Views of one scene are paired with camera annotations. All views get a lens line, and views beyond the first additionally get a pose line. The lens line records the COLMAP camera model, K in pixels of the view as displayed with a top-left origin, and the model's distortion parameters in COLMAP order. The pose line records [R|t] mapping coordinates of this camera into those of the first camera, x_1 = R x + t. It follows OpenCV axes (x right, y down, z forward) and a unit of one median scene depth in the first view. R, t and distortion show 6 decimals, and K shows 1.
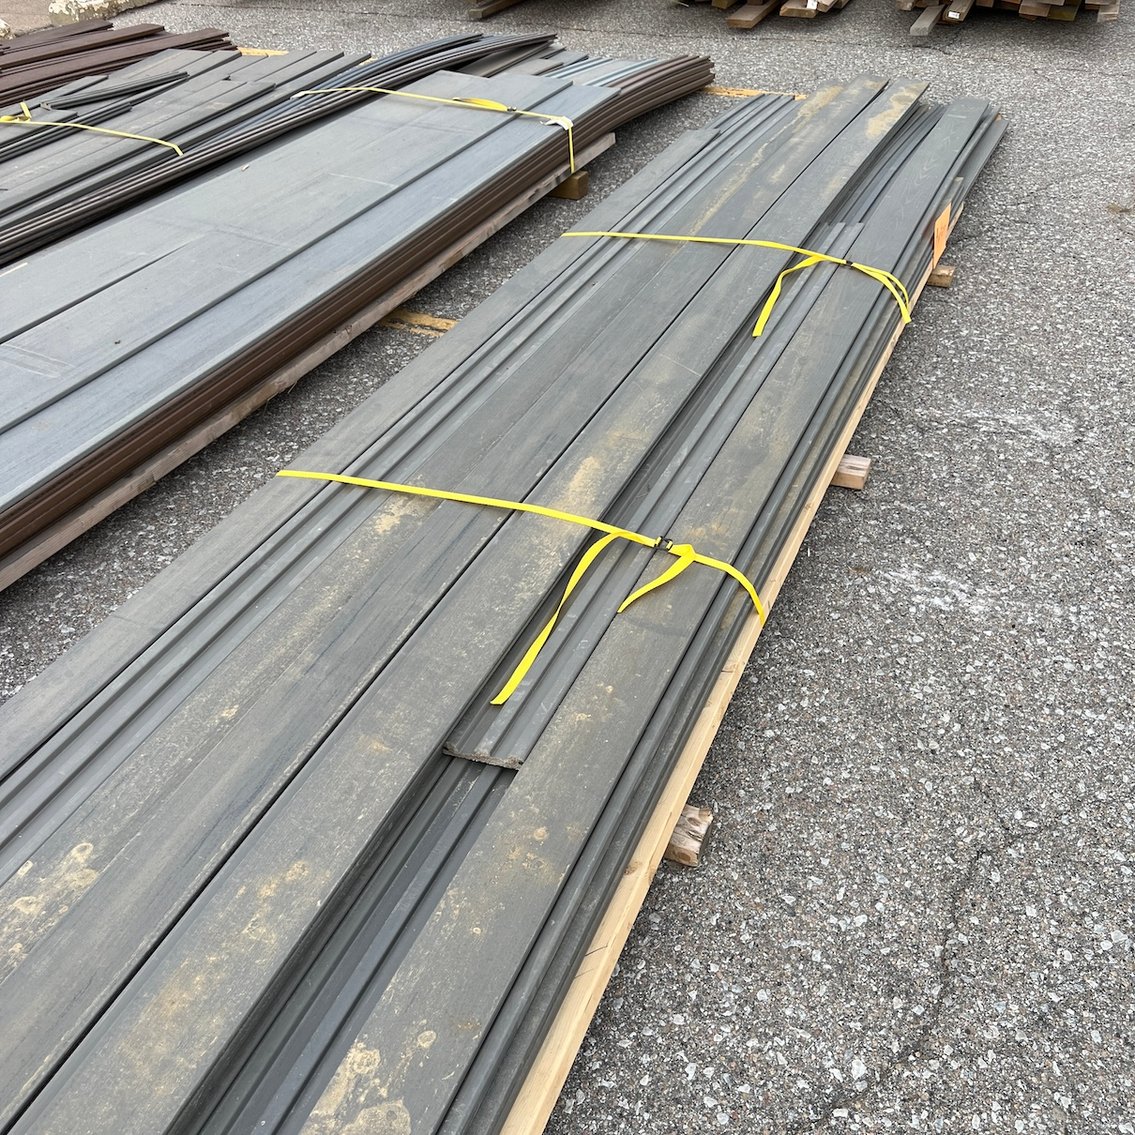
lens RADIAL K [[1133.3, 0, 567.5], [0, 1133.3, 567.5], [0, 0, 1]] dist [0.060245, -0.077140]
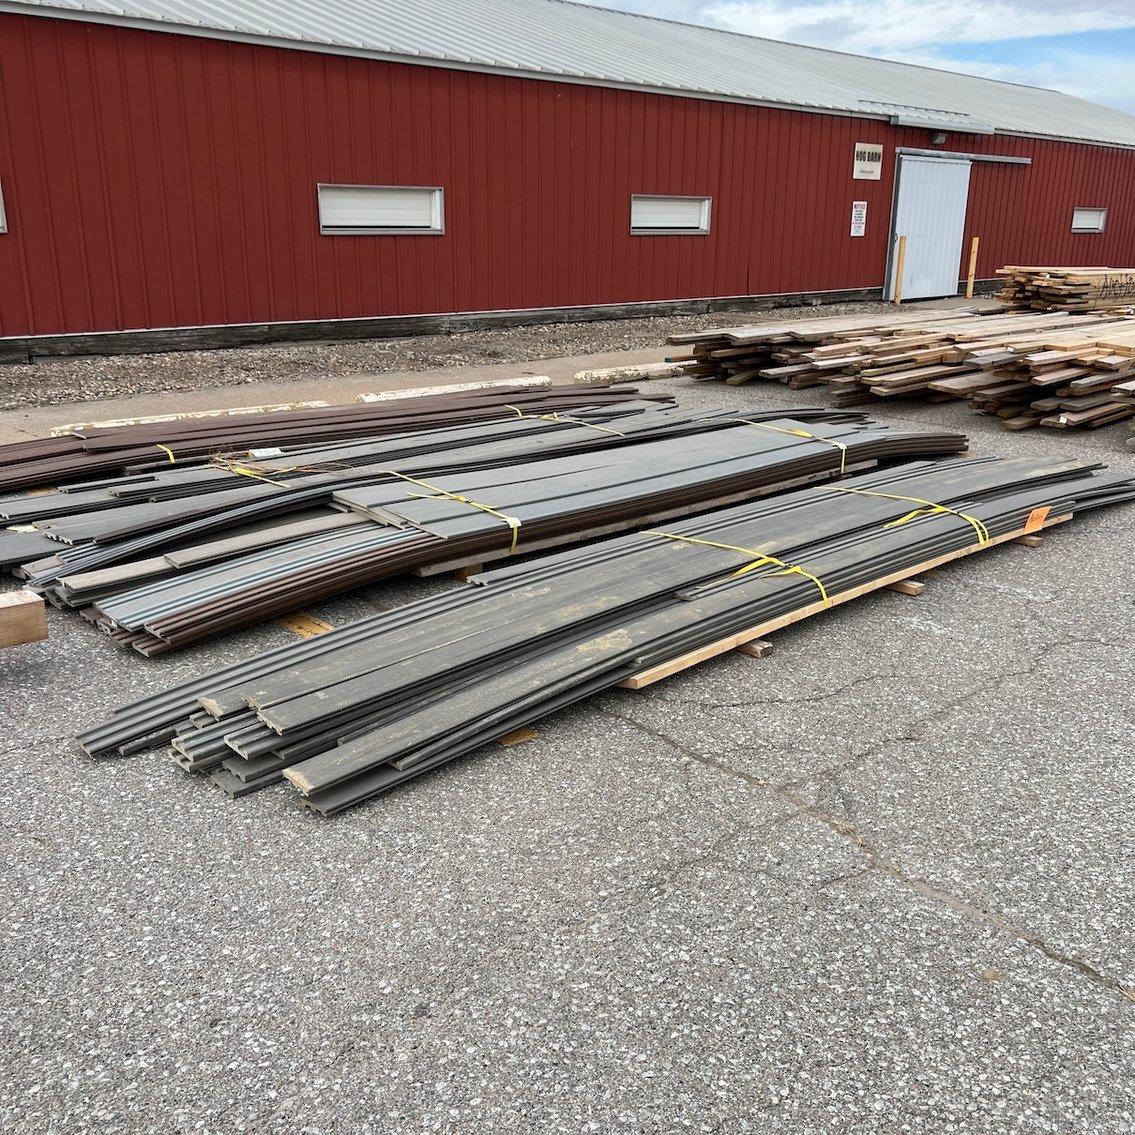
lens RADIAL K [[1133.3, 0, 567.5], [0, 1133.3, 567.5], [0, 0, 1]] dist [0.060245, -0.077140]
pose [[0.926442, 0.154594, -0.343228, 0.274393], [-0.258509, 0.924067, -0.281555, 0.447109], [0.273639, 0.349572, 0.896059, -0.719784]]
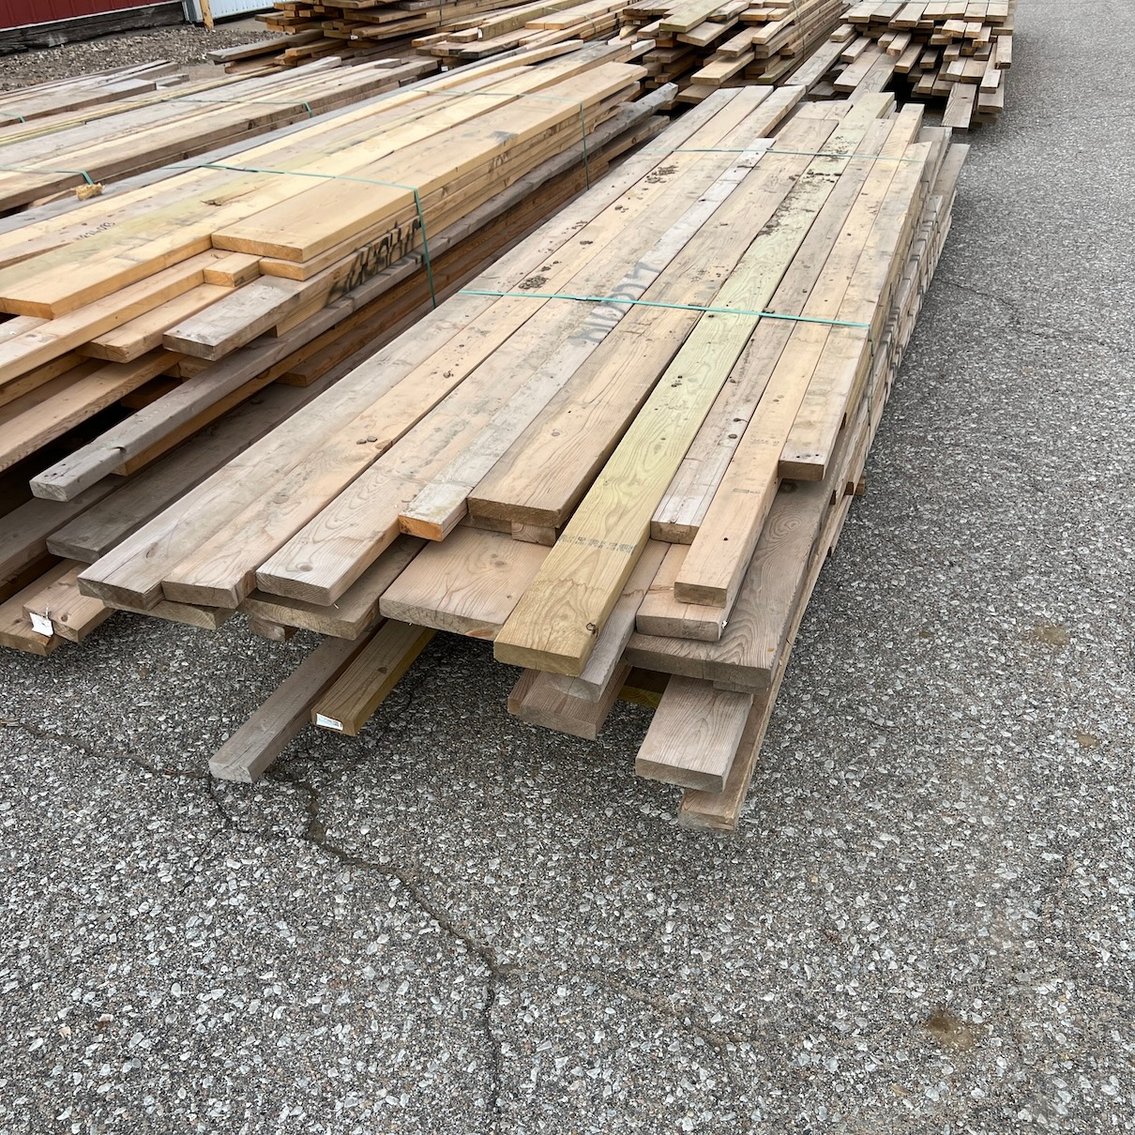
lens RADIAL K [[1133.3, 0, 567.5], [0, 1133.3, 567.5], [0, 0, 1]] dist [0.060245, -0.077140]
pose [[0.999067, -0.033495, 0.027263, 0.665948], [0.035999, 0.994610, -0.097234, -0.813664], [-0.023859, 0.098124, 0.994888, 1.062309]]
